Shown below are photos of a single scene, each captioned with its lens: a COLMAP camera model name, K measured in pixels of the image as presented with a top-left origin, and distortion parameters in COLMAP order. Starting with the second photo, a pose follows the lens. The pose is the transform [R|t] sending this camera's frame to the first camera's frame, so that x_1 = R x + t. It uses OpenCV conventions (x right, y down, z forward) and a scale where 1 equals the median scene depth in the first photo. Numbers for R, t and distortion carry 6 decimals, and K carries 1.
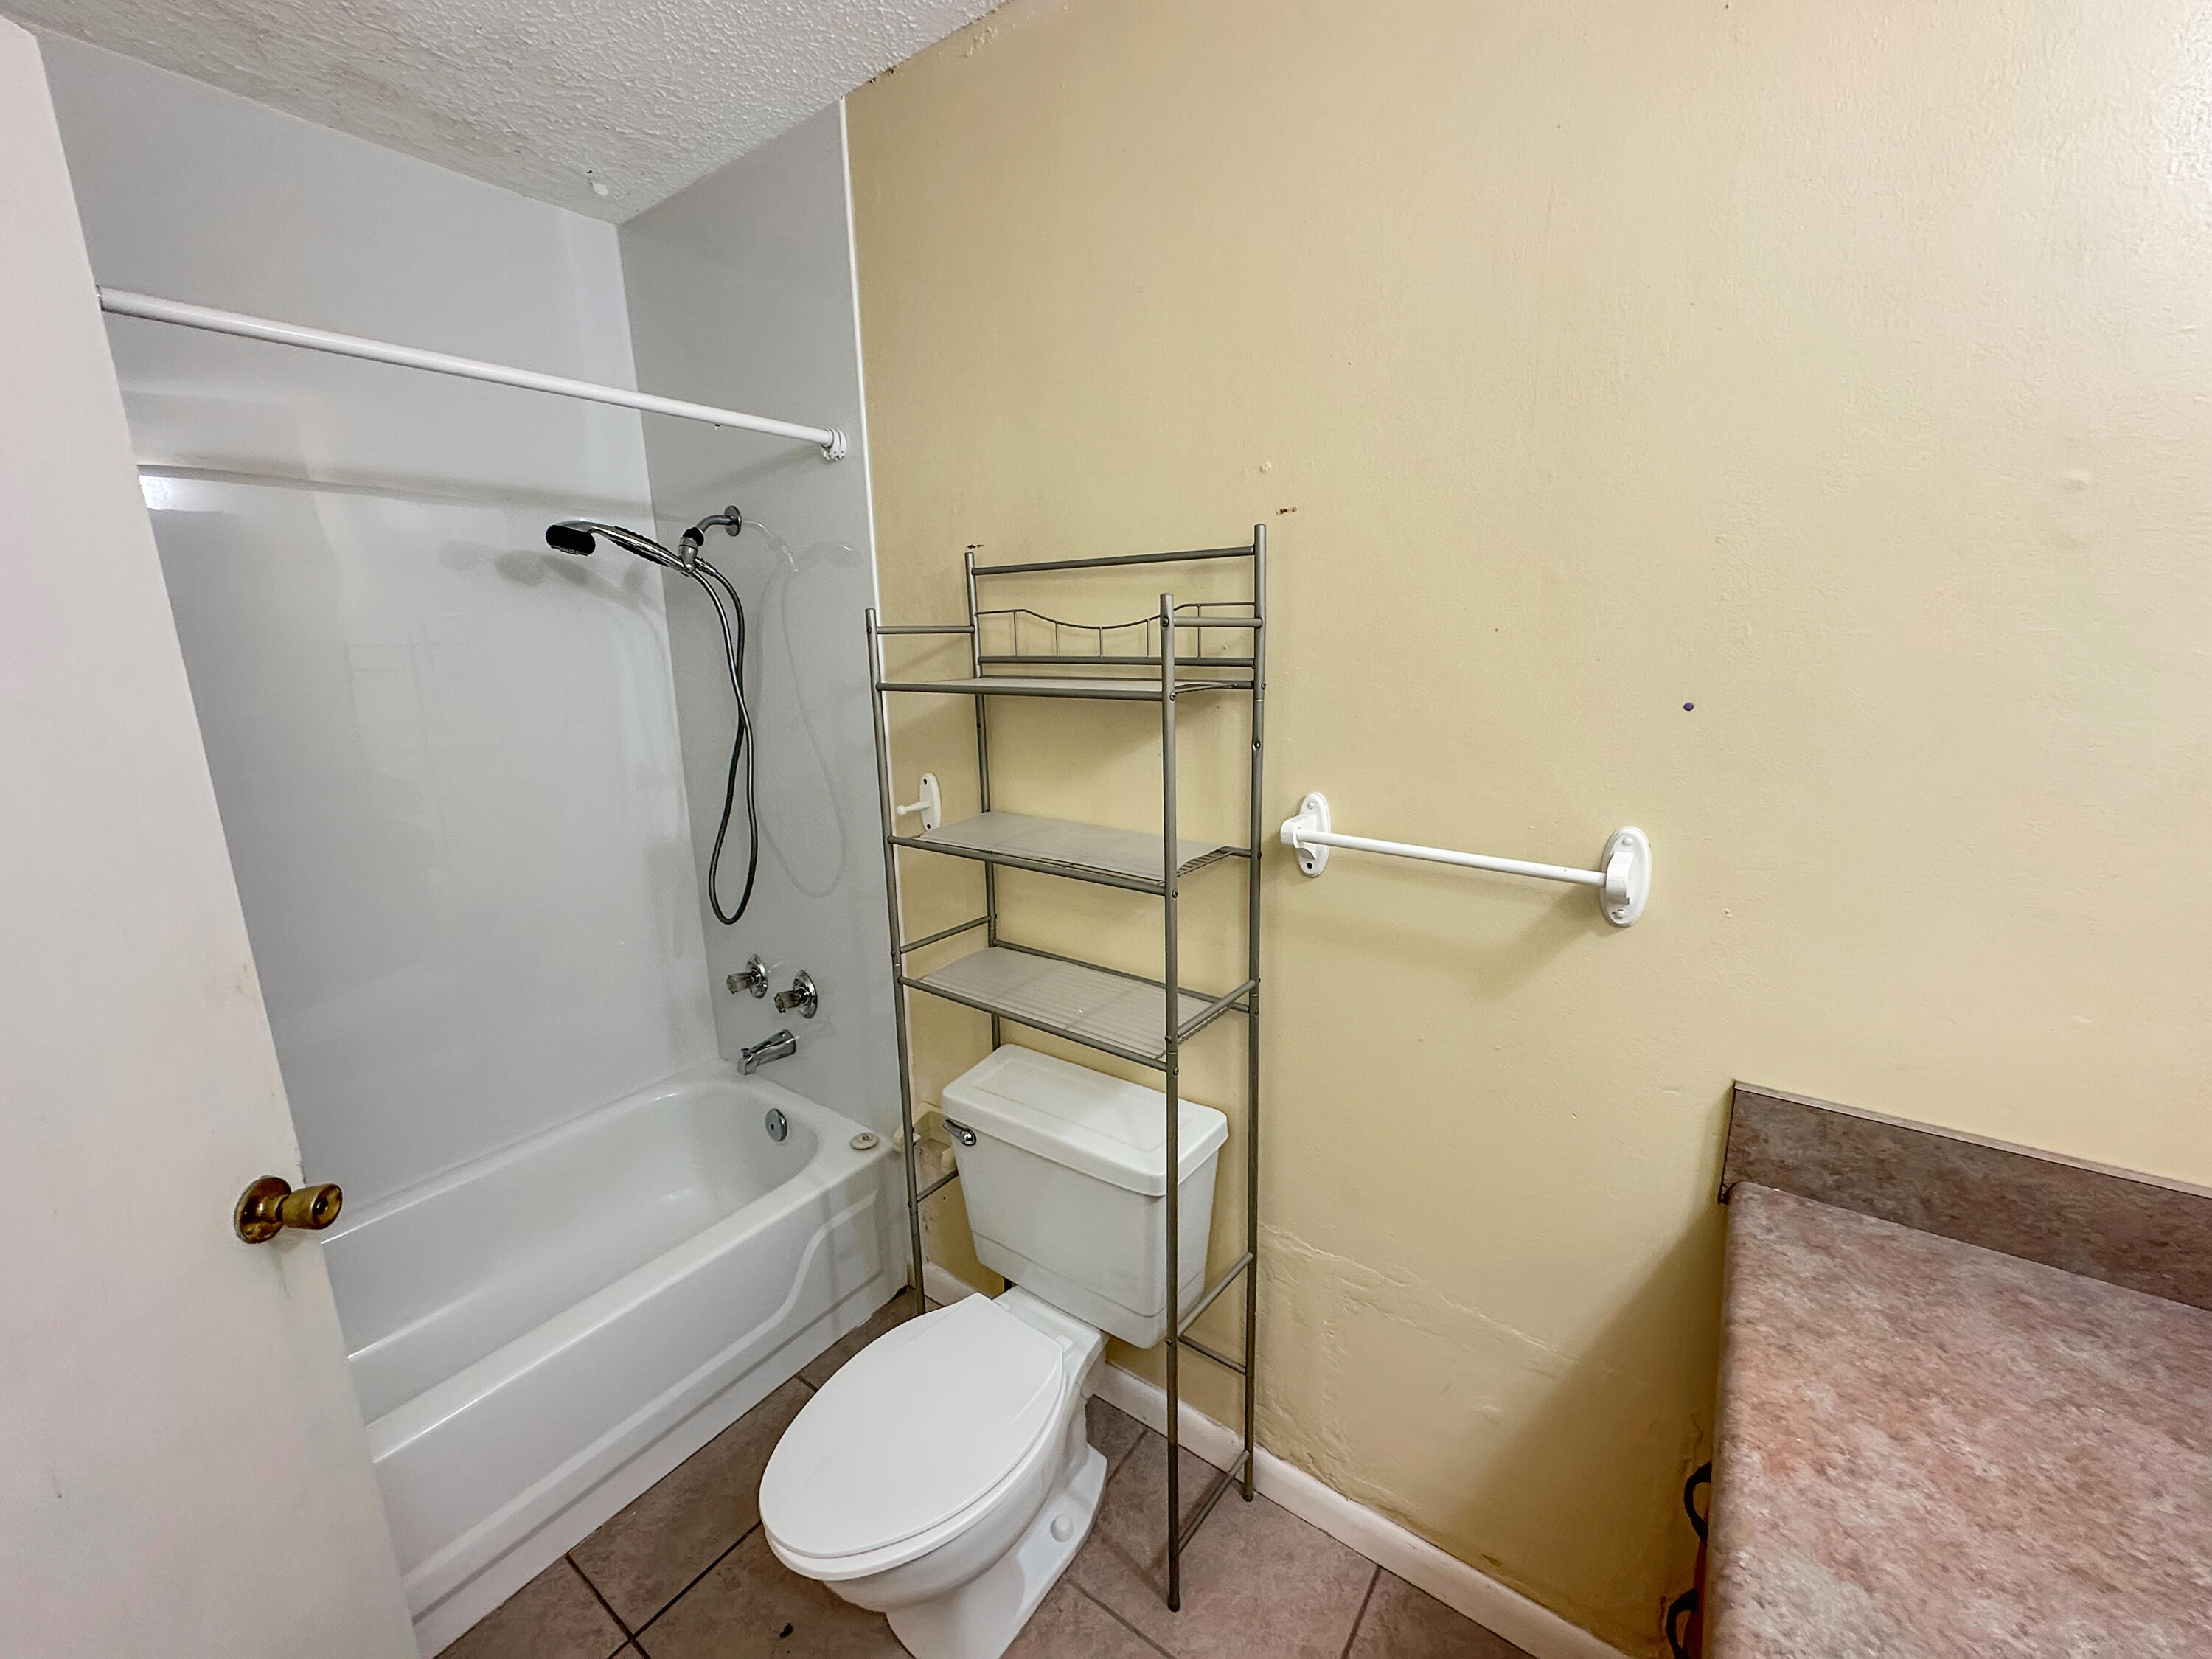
lens RADIAL K [[884.1, 0, 1106.0], [0, 884.1, 829.5], [0, 0, 1]] dist [-0.000497, 0.000045]
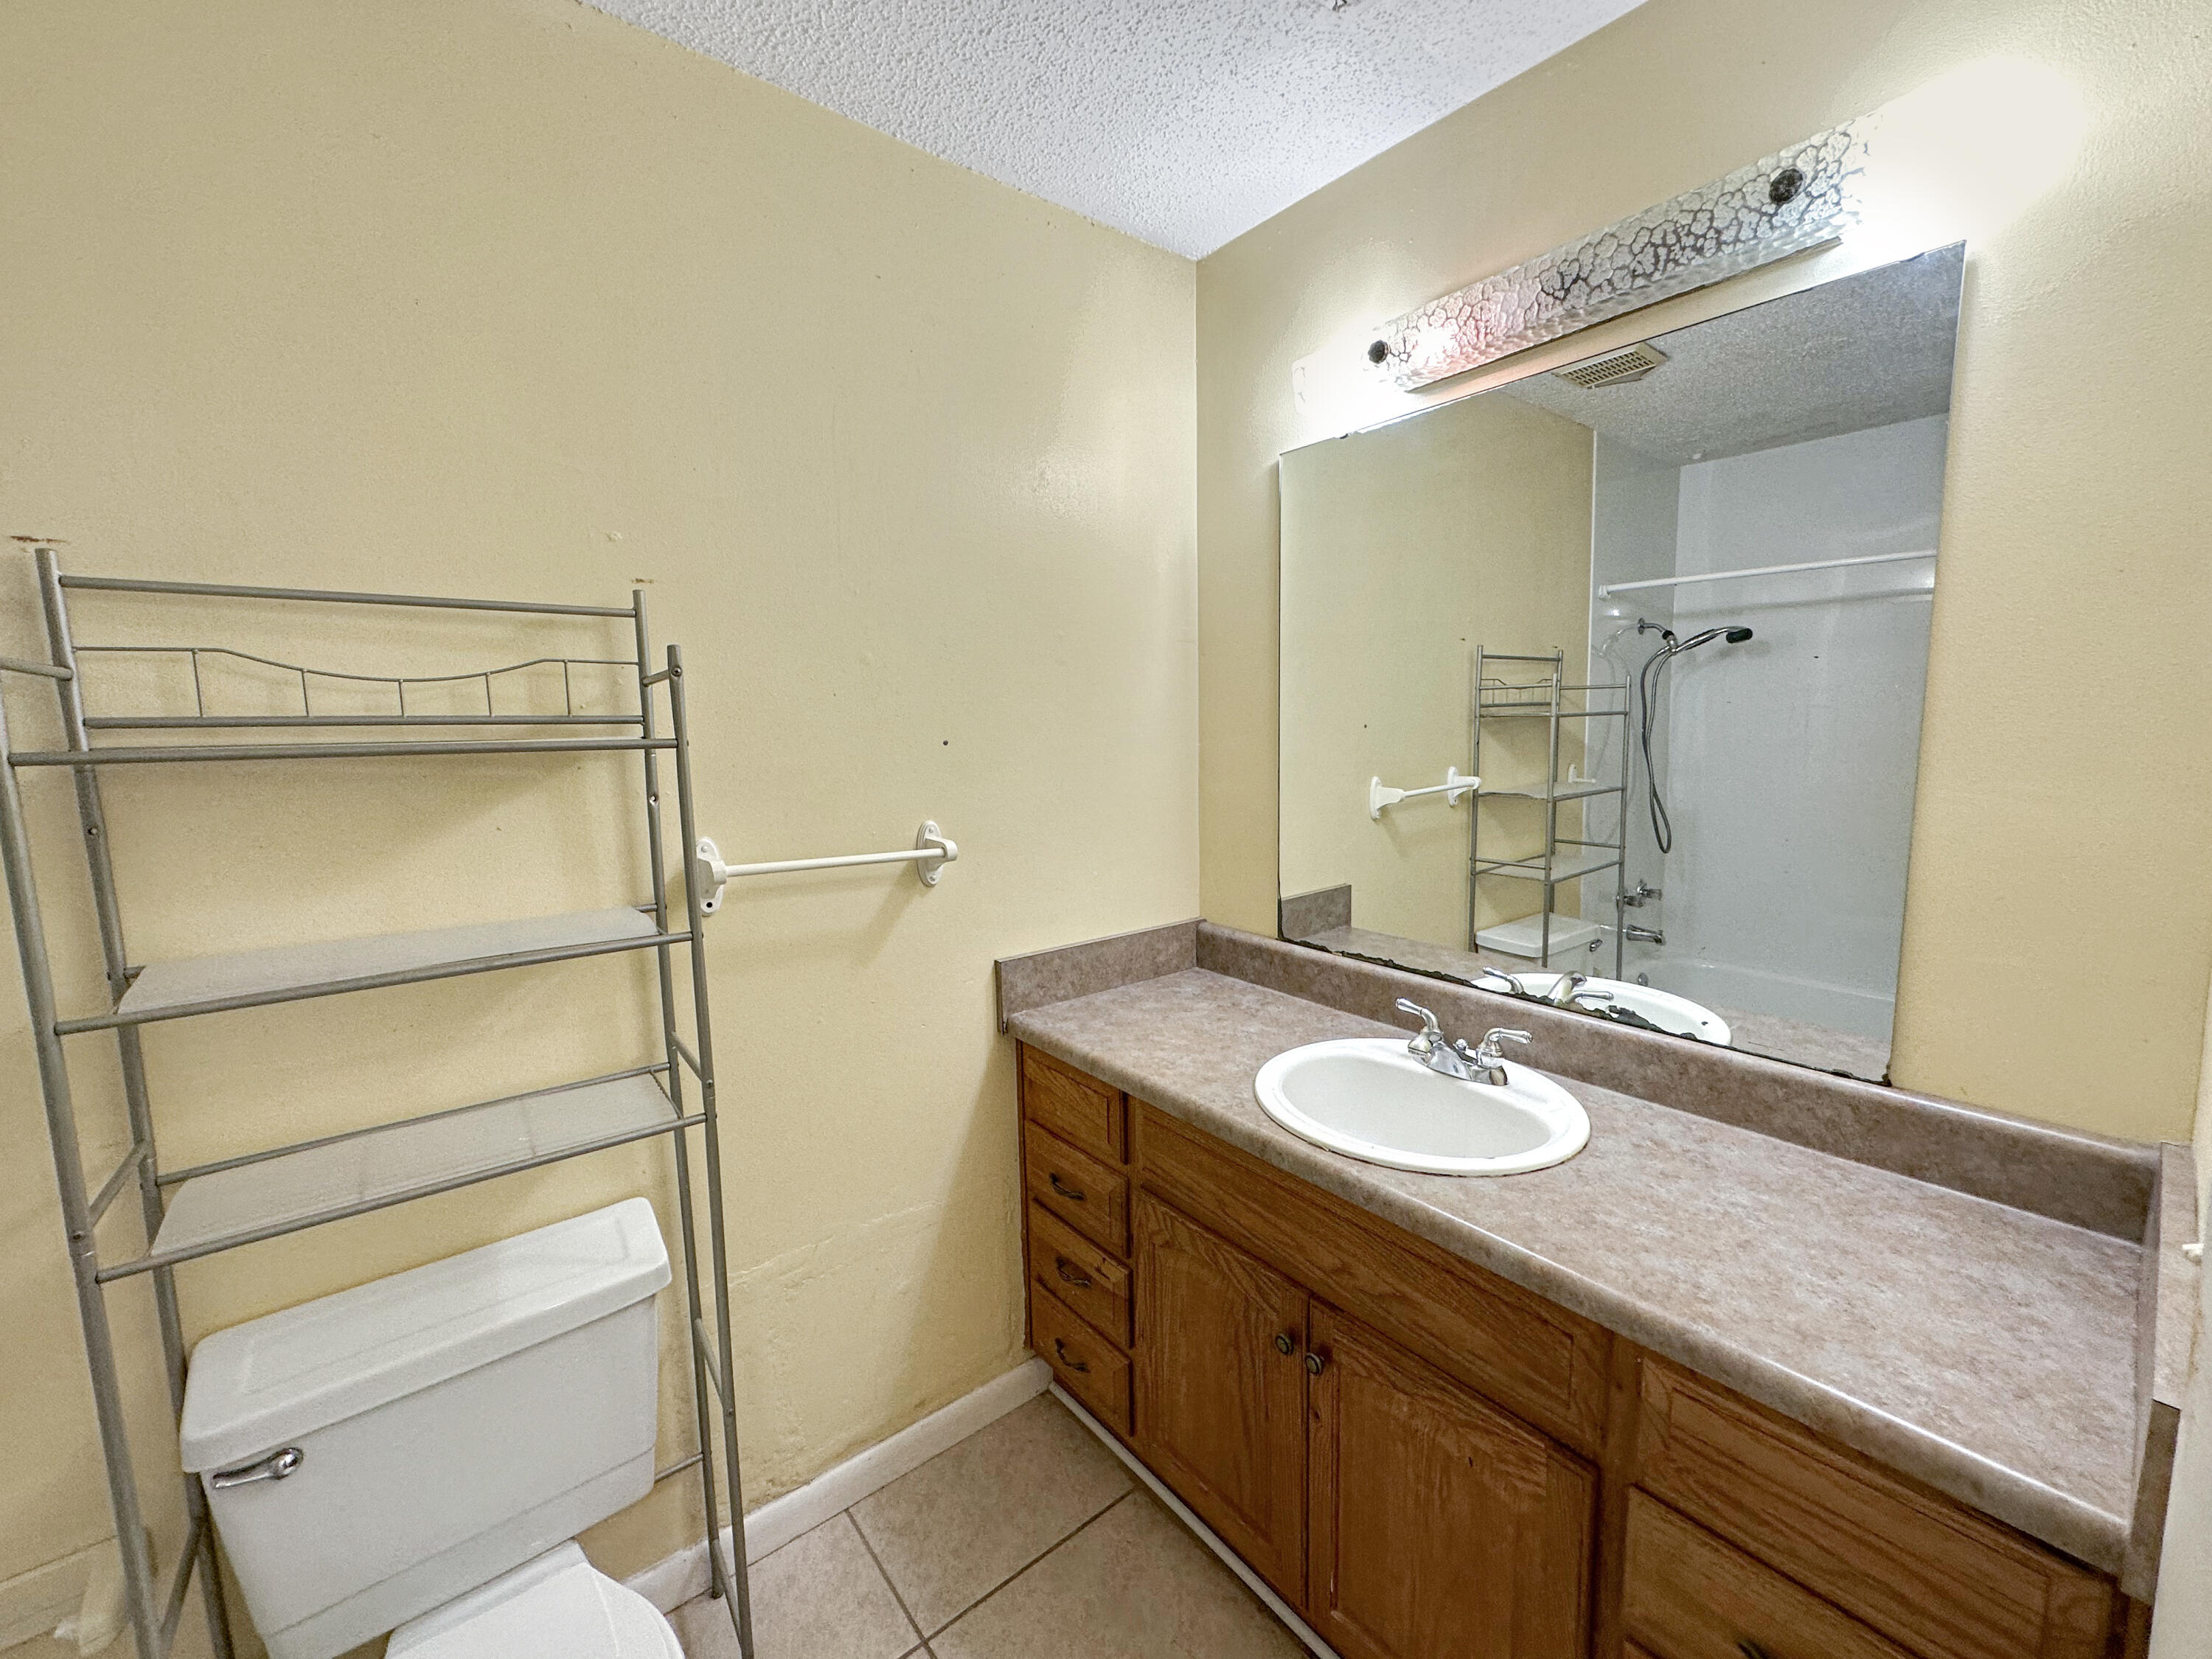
lens RADIAL K [[882.4, 0, 1106.0], [0, 882.4, 829.5], [0, 0, 1]] dist [-0.000134, -0.000037]
pose [[0.265882, -0.100609, 0.958741, -0.717305], [0.221852, 0.974230, 0.040709, 0.015996], [-0.938130, 0.201875, 0.281351, 0.233836]]
